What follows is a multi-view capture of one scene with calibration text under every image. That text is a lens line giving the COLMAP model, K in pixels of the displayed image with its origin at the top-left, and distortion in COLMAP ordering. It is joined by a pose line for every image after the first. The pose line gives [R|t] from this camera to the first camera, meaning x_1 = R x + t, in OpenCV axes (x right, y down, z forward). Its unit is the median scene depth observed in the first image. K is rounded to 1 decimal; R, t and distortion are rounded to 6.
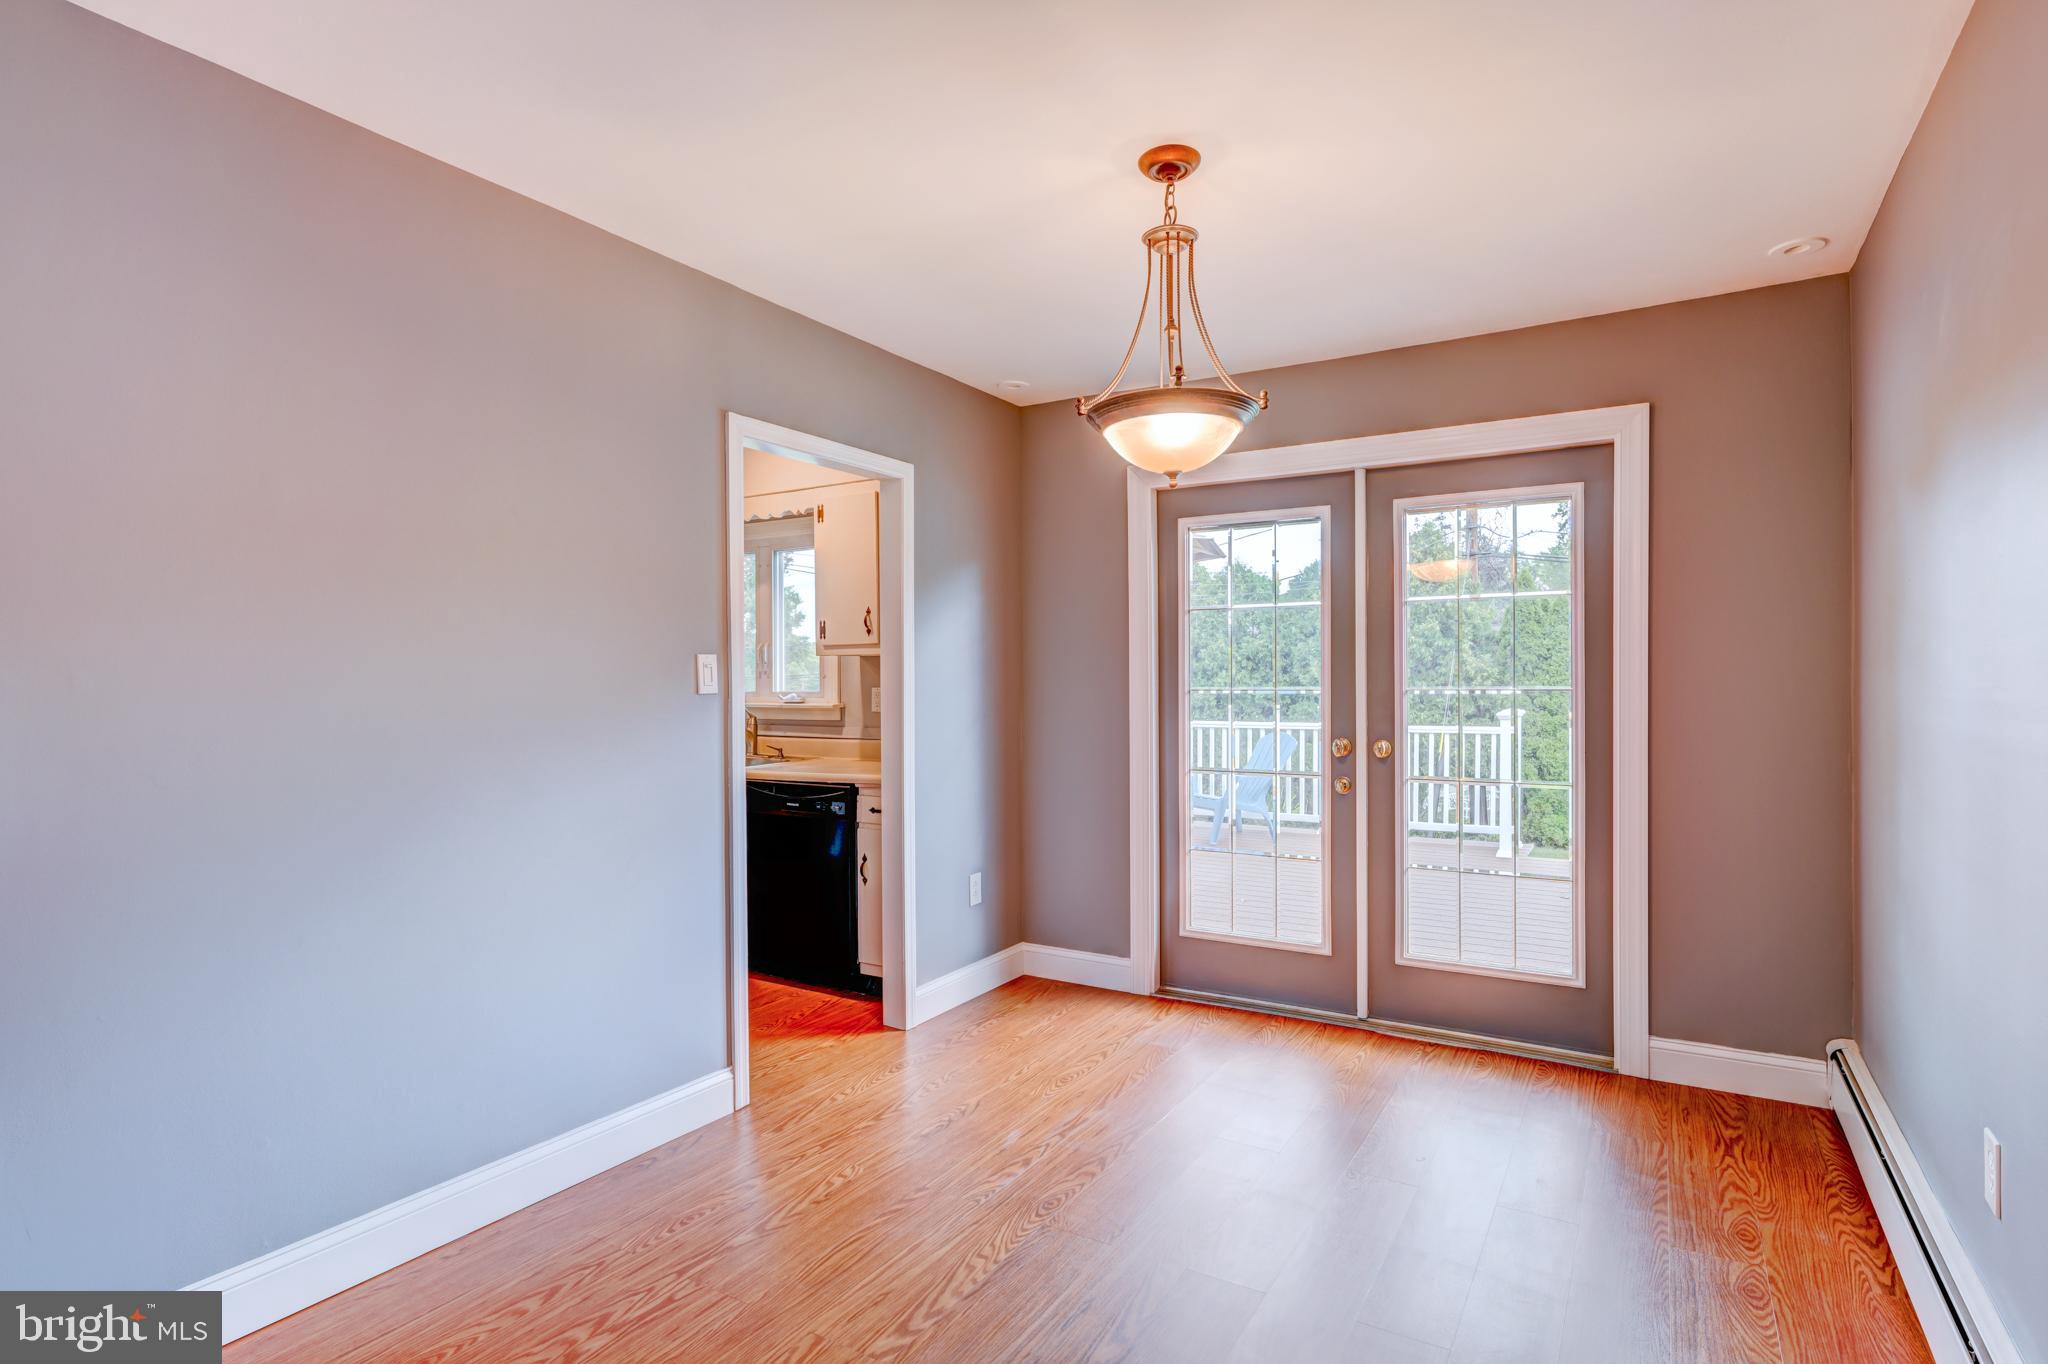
lens RADIAL K [[1052.9, 0, 1039.5], [0, 1052.9, 673.6], [0, 0, 1]] dist [-0.007070, -0.001531]
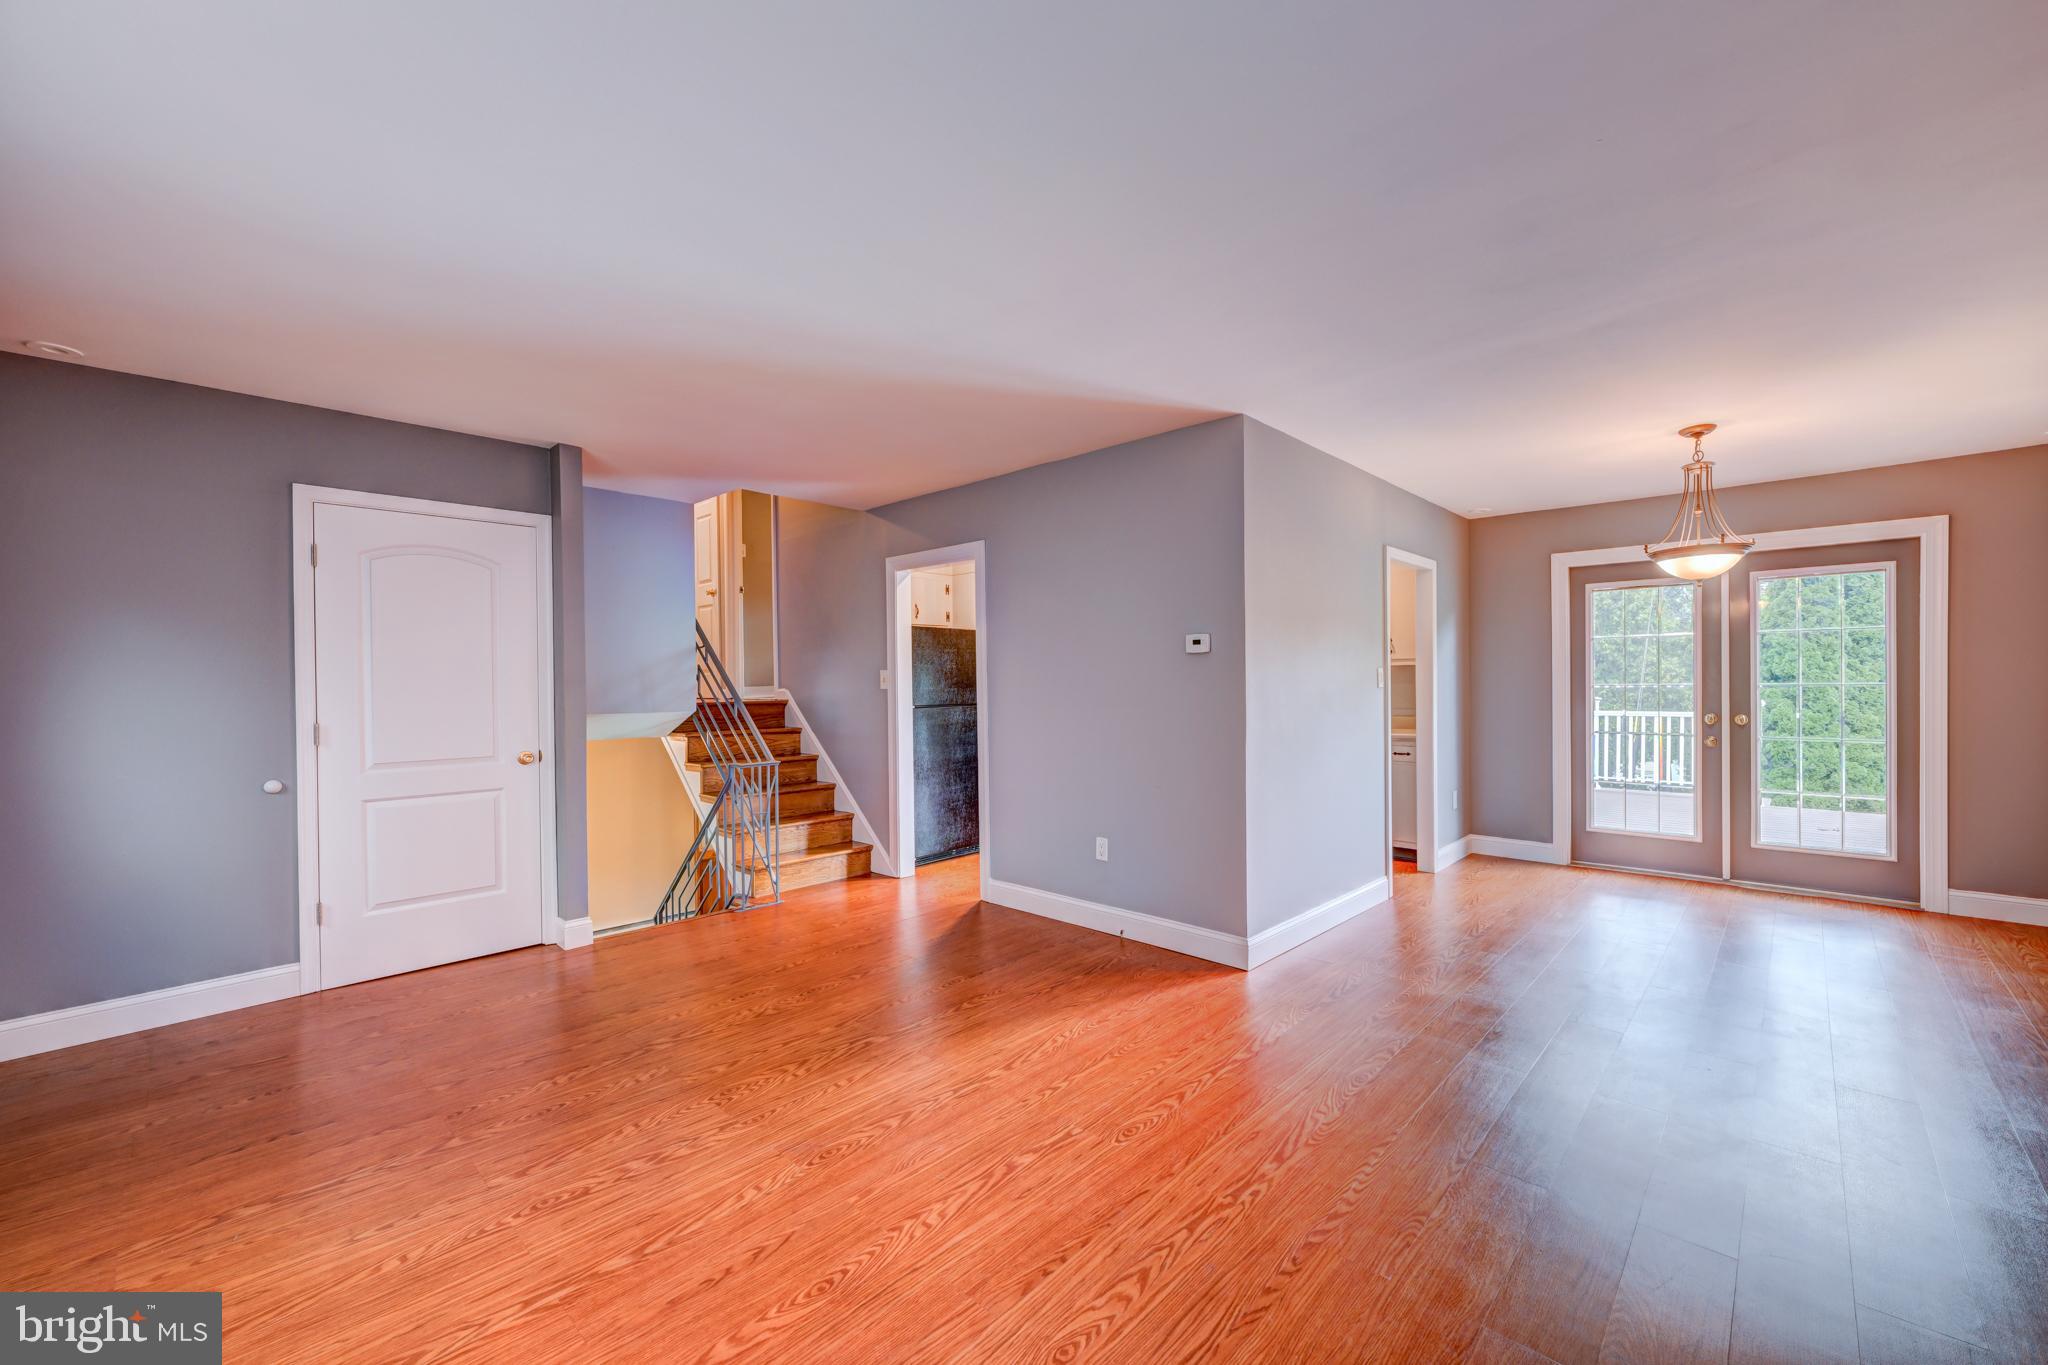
lens RADIAL K [[815.6, 0, 1045.0], [0, 815.6, 680.4], [0, 0, 1]] dist [0.003710, -0.001457]
pose [[0.976634, -0.004987, -0.214853, -0.475562], [0.006515, 0.999958, 0.006404, -0.007619], [0.214813, -0.007654, 0.976625, -0.512352]]
